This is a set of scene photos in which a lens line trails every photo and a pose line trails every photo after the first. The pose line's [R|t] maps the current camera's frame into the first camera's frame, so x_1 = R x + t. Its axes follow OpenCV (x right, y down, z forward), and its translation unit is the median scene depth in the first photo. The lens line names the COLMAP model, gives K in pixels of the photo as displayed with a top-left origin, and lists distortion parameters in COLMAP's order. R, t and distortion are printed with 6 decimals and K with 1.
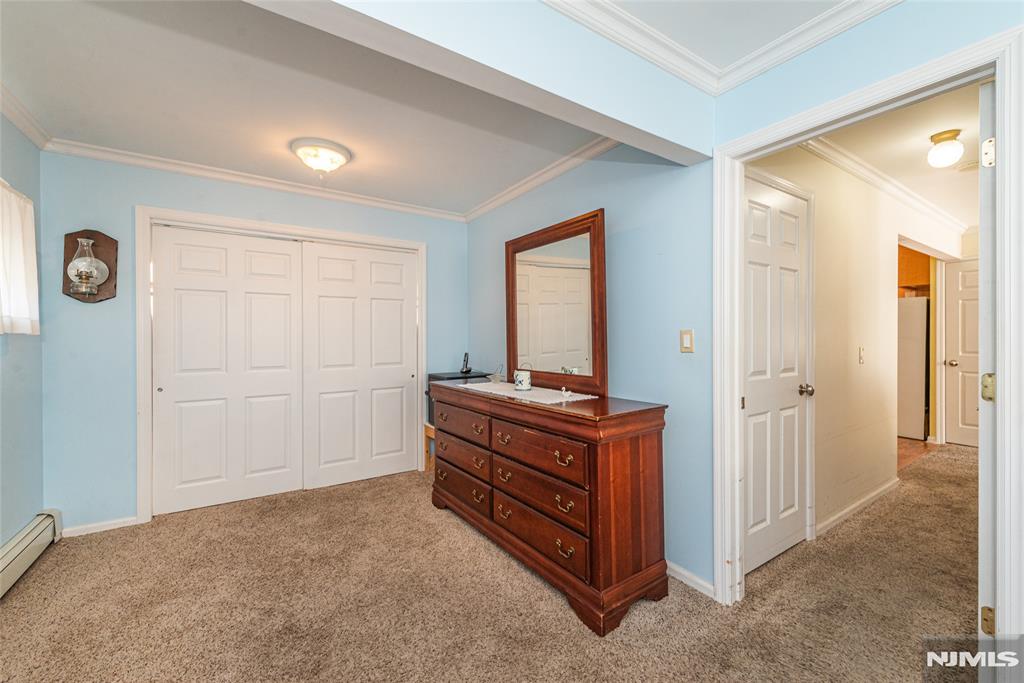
lens RADIAL K [[404.2, 0, 510.7], [0, 404.2, 333.1], [0, 0, 1]] dist [0.001453, -0.000231]
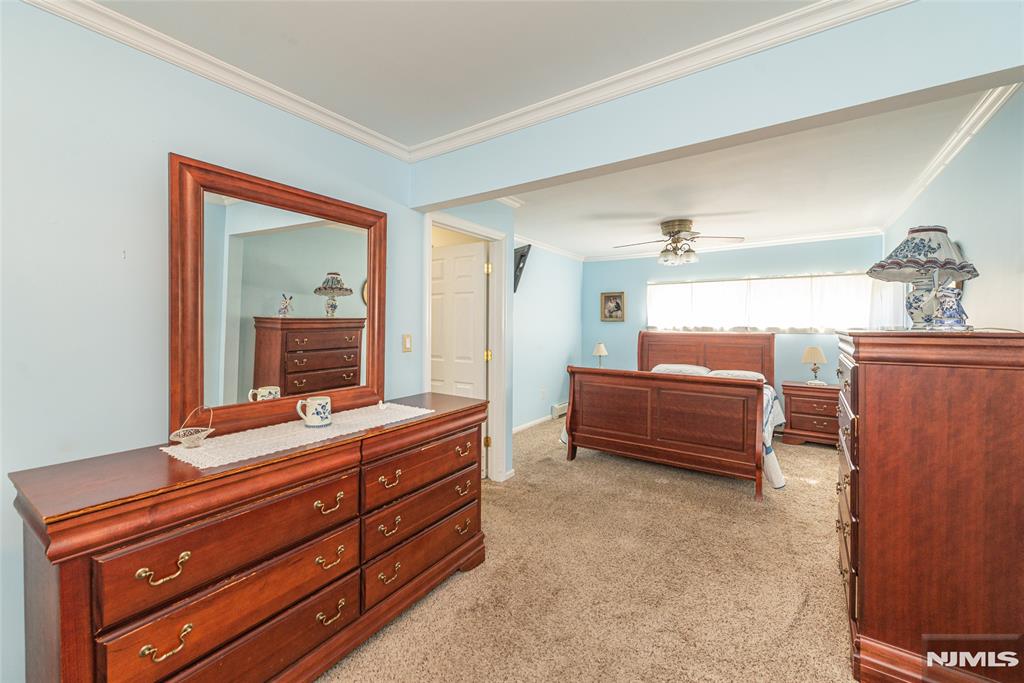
lens RADIAL K [[404.2, 0, 510.7], [0, 404.2, 333.1], [0, 0, 1]] dist [0.001453, -0.000231]
pose [[-0.359742, -0.014838, 0.932934, -0.801244], [-0.005532, 0.999890, 0.013770, -0.028689], [-0.933035, -0.000208, -0.359785, 1.050799]]
